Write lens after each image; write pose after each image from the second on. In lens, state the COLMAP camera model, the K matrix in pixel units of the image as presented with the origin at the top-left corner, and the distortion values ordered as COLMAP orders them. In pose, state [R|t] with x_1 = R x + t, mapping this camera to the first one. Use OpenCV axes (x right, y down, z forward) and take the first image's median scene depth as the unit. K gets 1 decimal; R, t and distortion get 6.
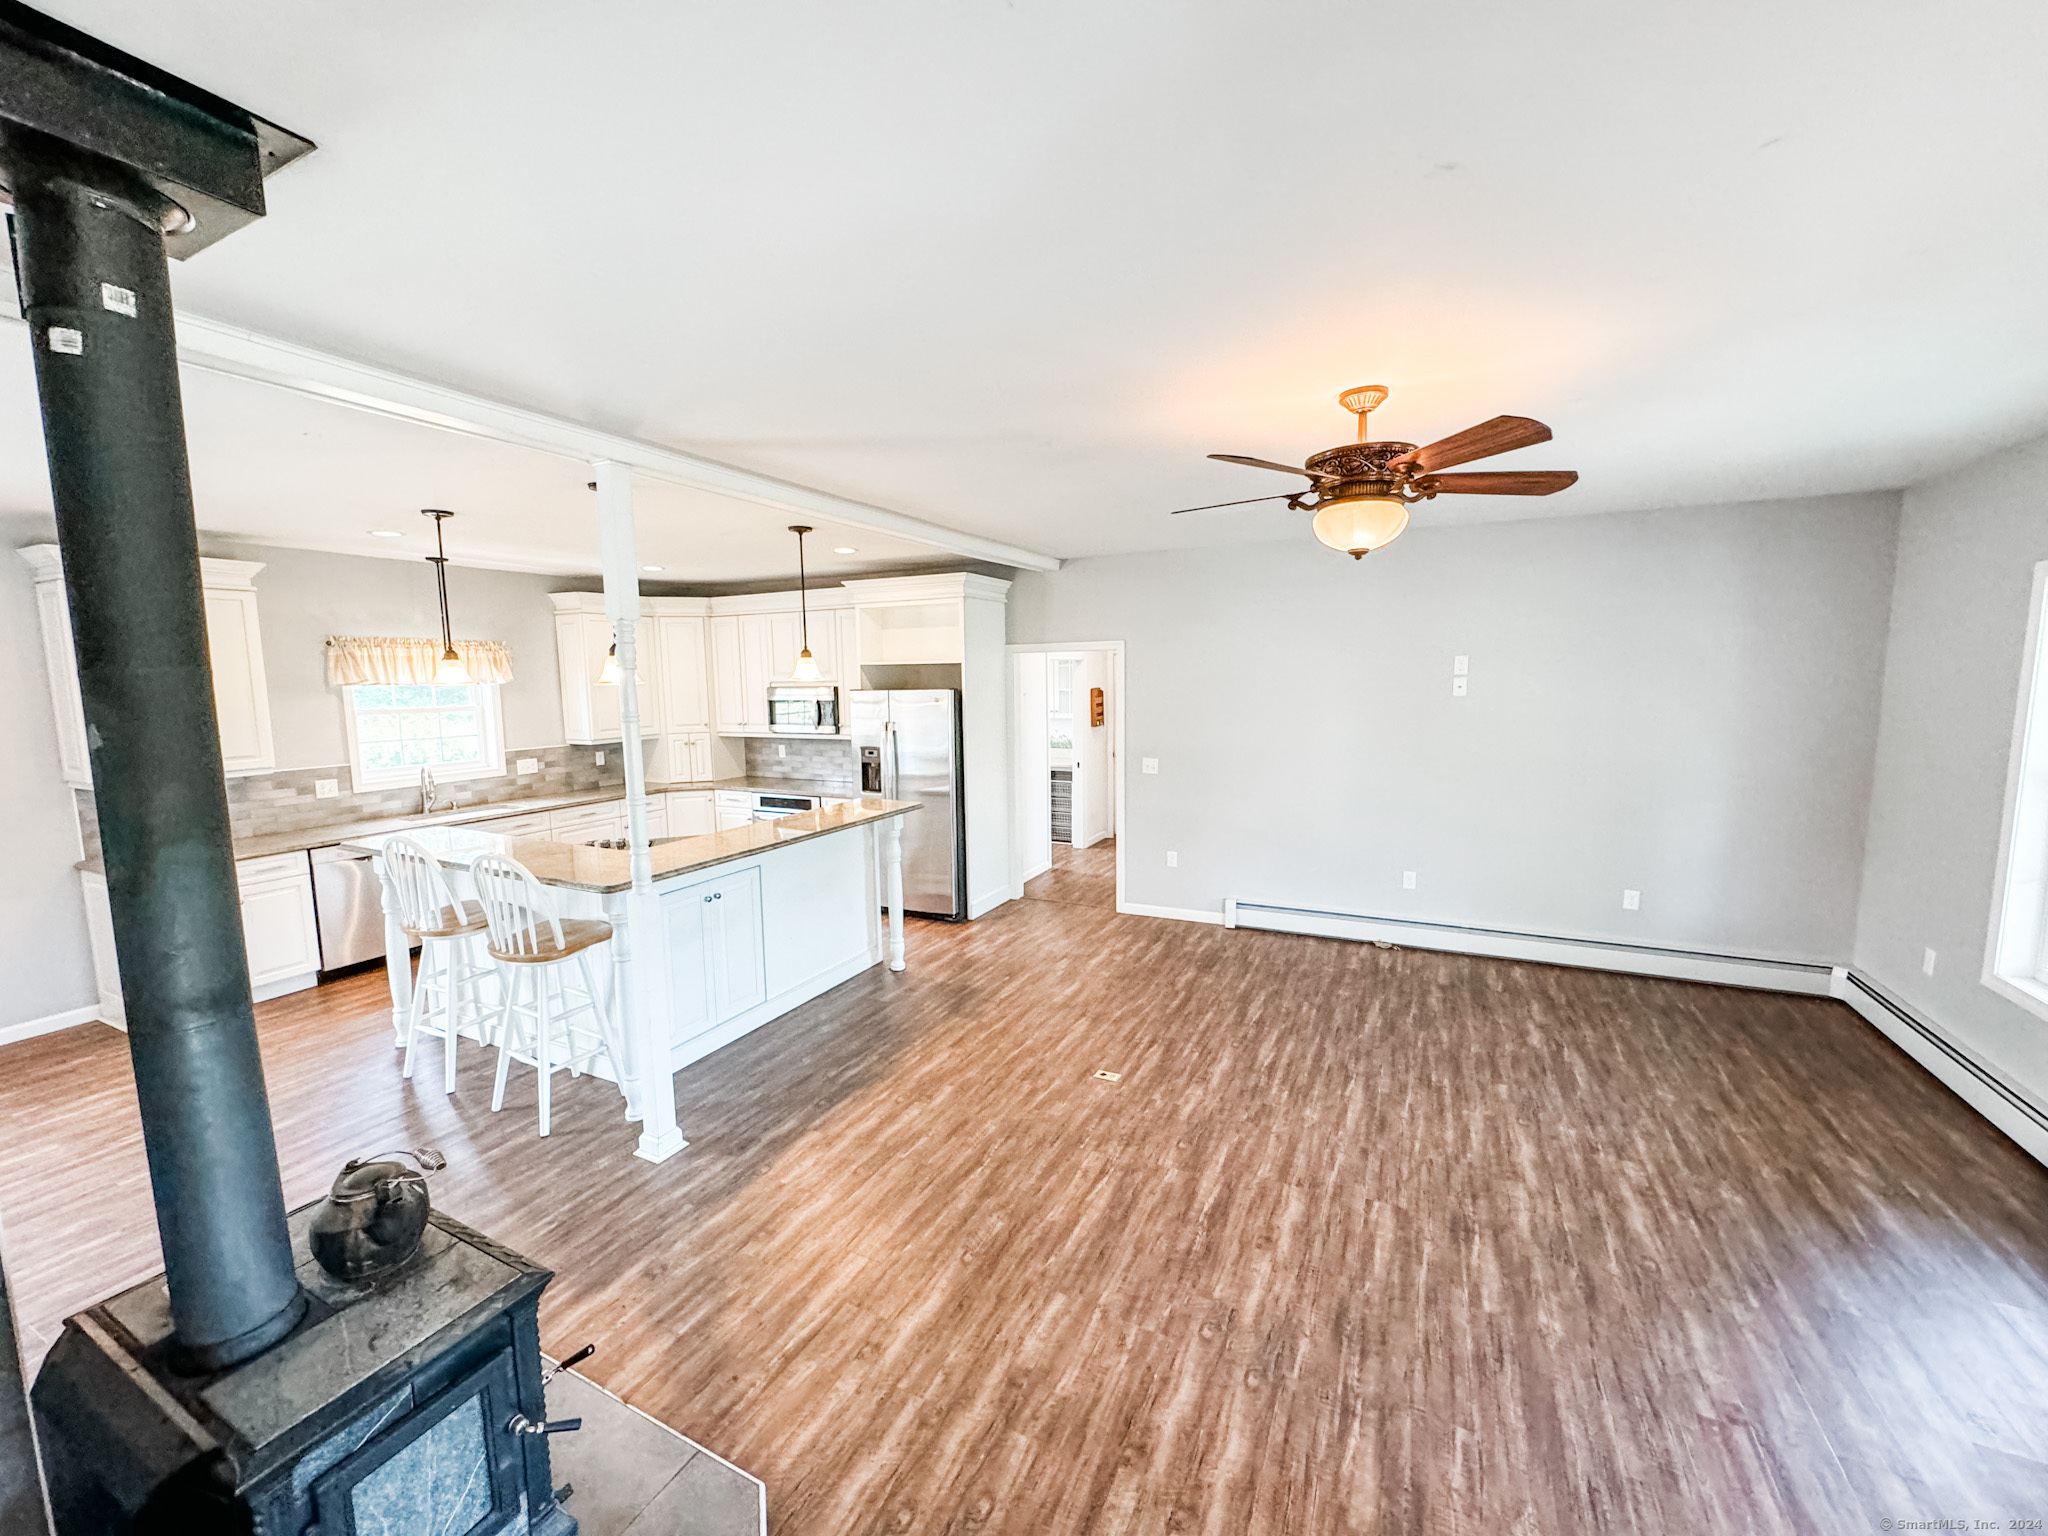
lens RADIAL K [[816.6, 0, 1024.0], [0, 816.6, 768.0], [0, 0, 1]] dist [-0.001596, 0.000470]
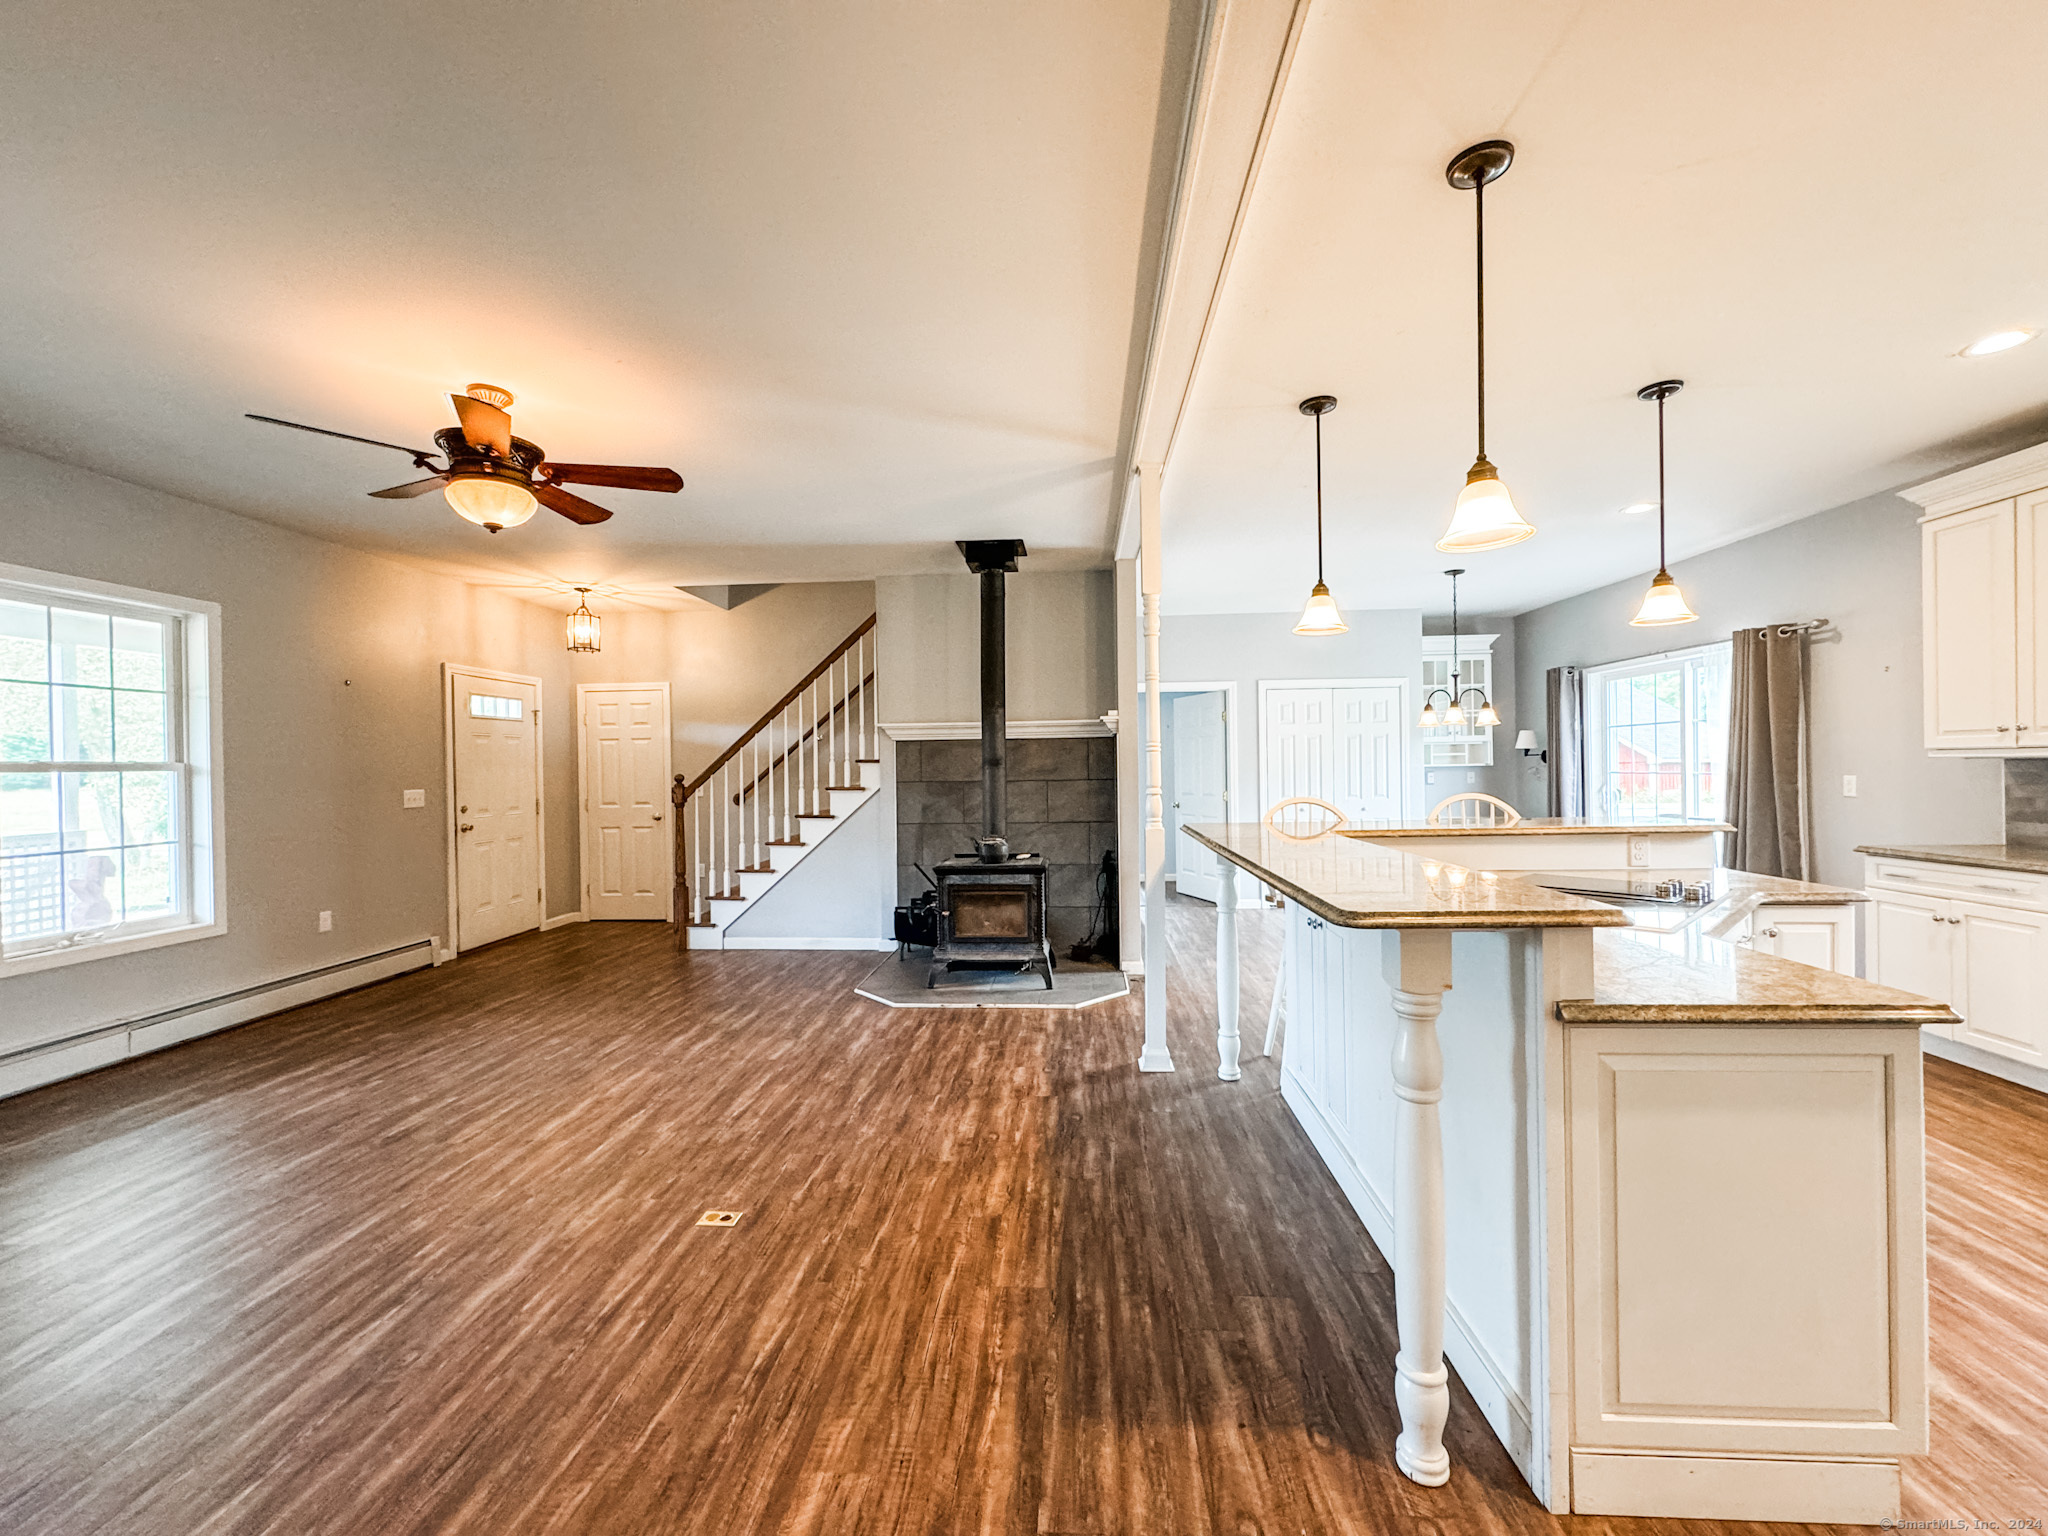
lens RADIAL K [[816.6, 0, 1024.0], [0, 816.6, 768.0], [0, 0, 1]] dist [-0.001596, 0.000470]
pose [[-0.923169, 0.027203, -0.383429, 0.114327], [-0.018356, 0.993235, 0.114660, -0.049216], [0.383955, 0.112888, -0.916425, 1.590779]]
